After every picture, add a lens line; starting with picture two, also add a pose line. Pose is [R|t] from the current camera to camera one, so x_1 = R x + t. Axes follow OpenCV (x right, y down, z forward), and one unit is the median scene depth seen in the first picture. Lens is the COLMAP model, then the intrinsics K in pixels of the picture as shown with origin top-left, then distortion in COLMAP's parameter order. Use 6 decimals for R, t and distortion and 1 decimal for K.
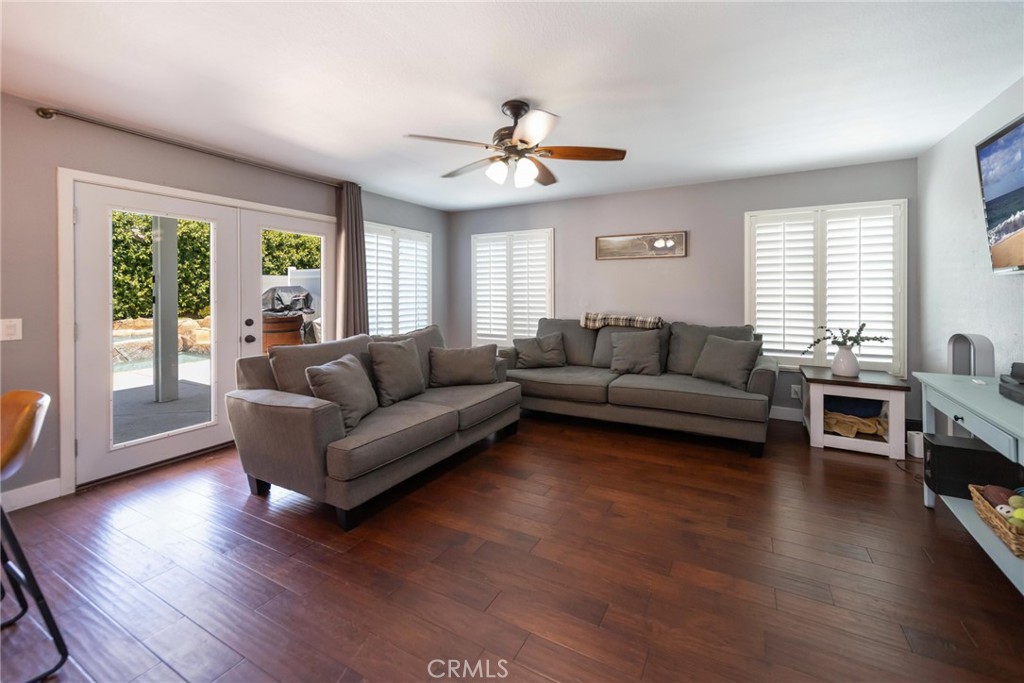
lens RADIAL K [[396.7, 0, 551.9], [0, 396.7, 291.4], [0, 0, 1]] dist [0.001749, 0.000240]
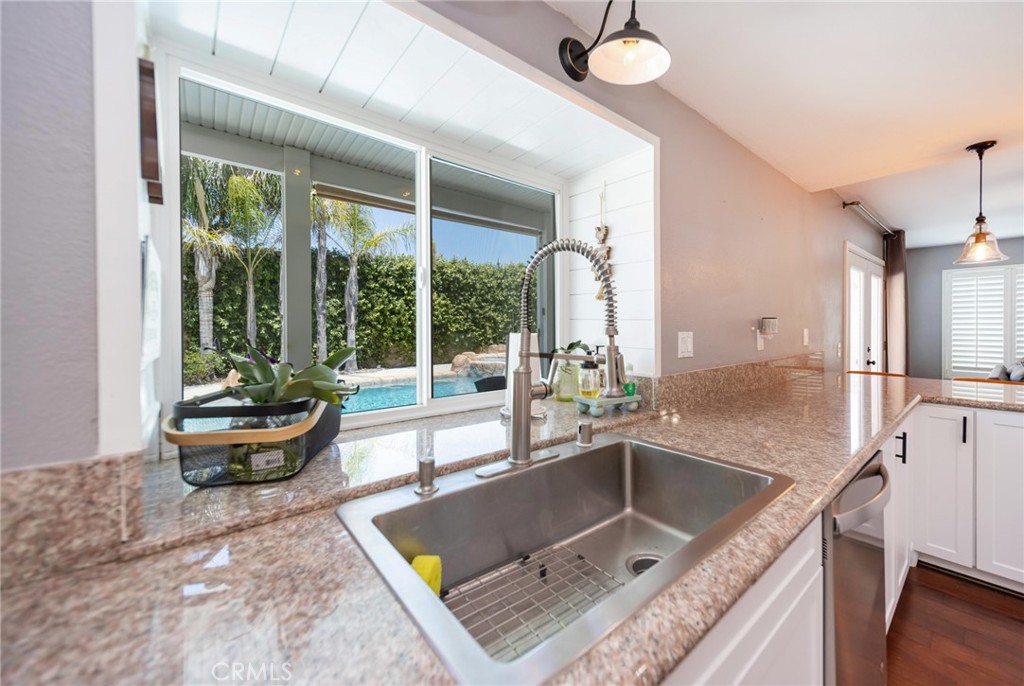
lens RADIAL K [[395.5, 0, 554.8], [0, 395.5, 319.6], [0, 0, 1]] dist [0.002664, 0.000166]
pose [[0.918955, -0.004555, -0.394336, -0.979093], [-0.000856, 0.999908, -0.013544, 0.001570], [0.394361, 0.012784, 0.918867, -0.452106]]
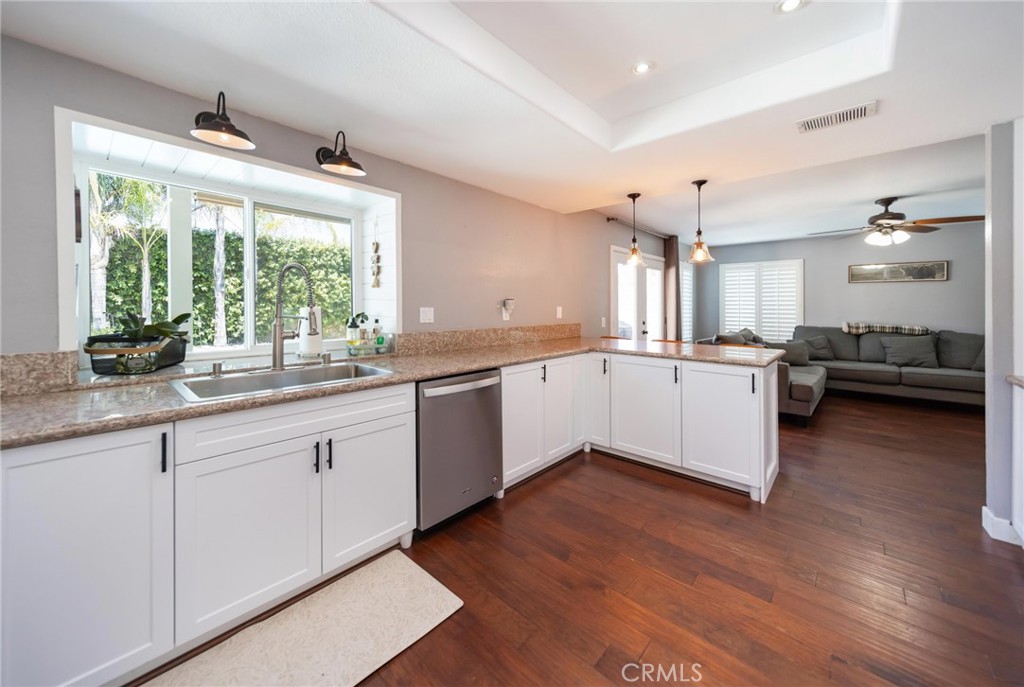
lens RADIAL K [[375.2, 0, 515.5], [0, 375.2, 303.1], [0, 0, 1]] dist [0.001604, 0.000138]
pose [[0.958598, 0.007162, -0.284674, -0.684091], [-0.008417, 0.999959, -0.003189, 0.001920], [0.284640, 0.005453, 0.958619, -0.597784]]
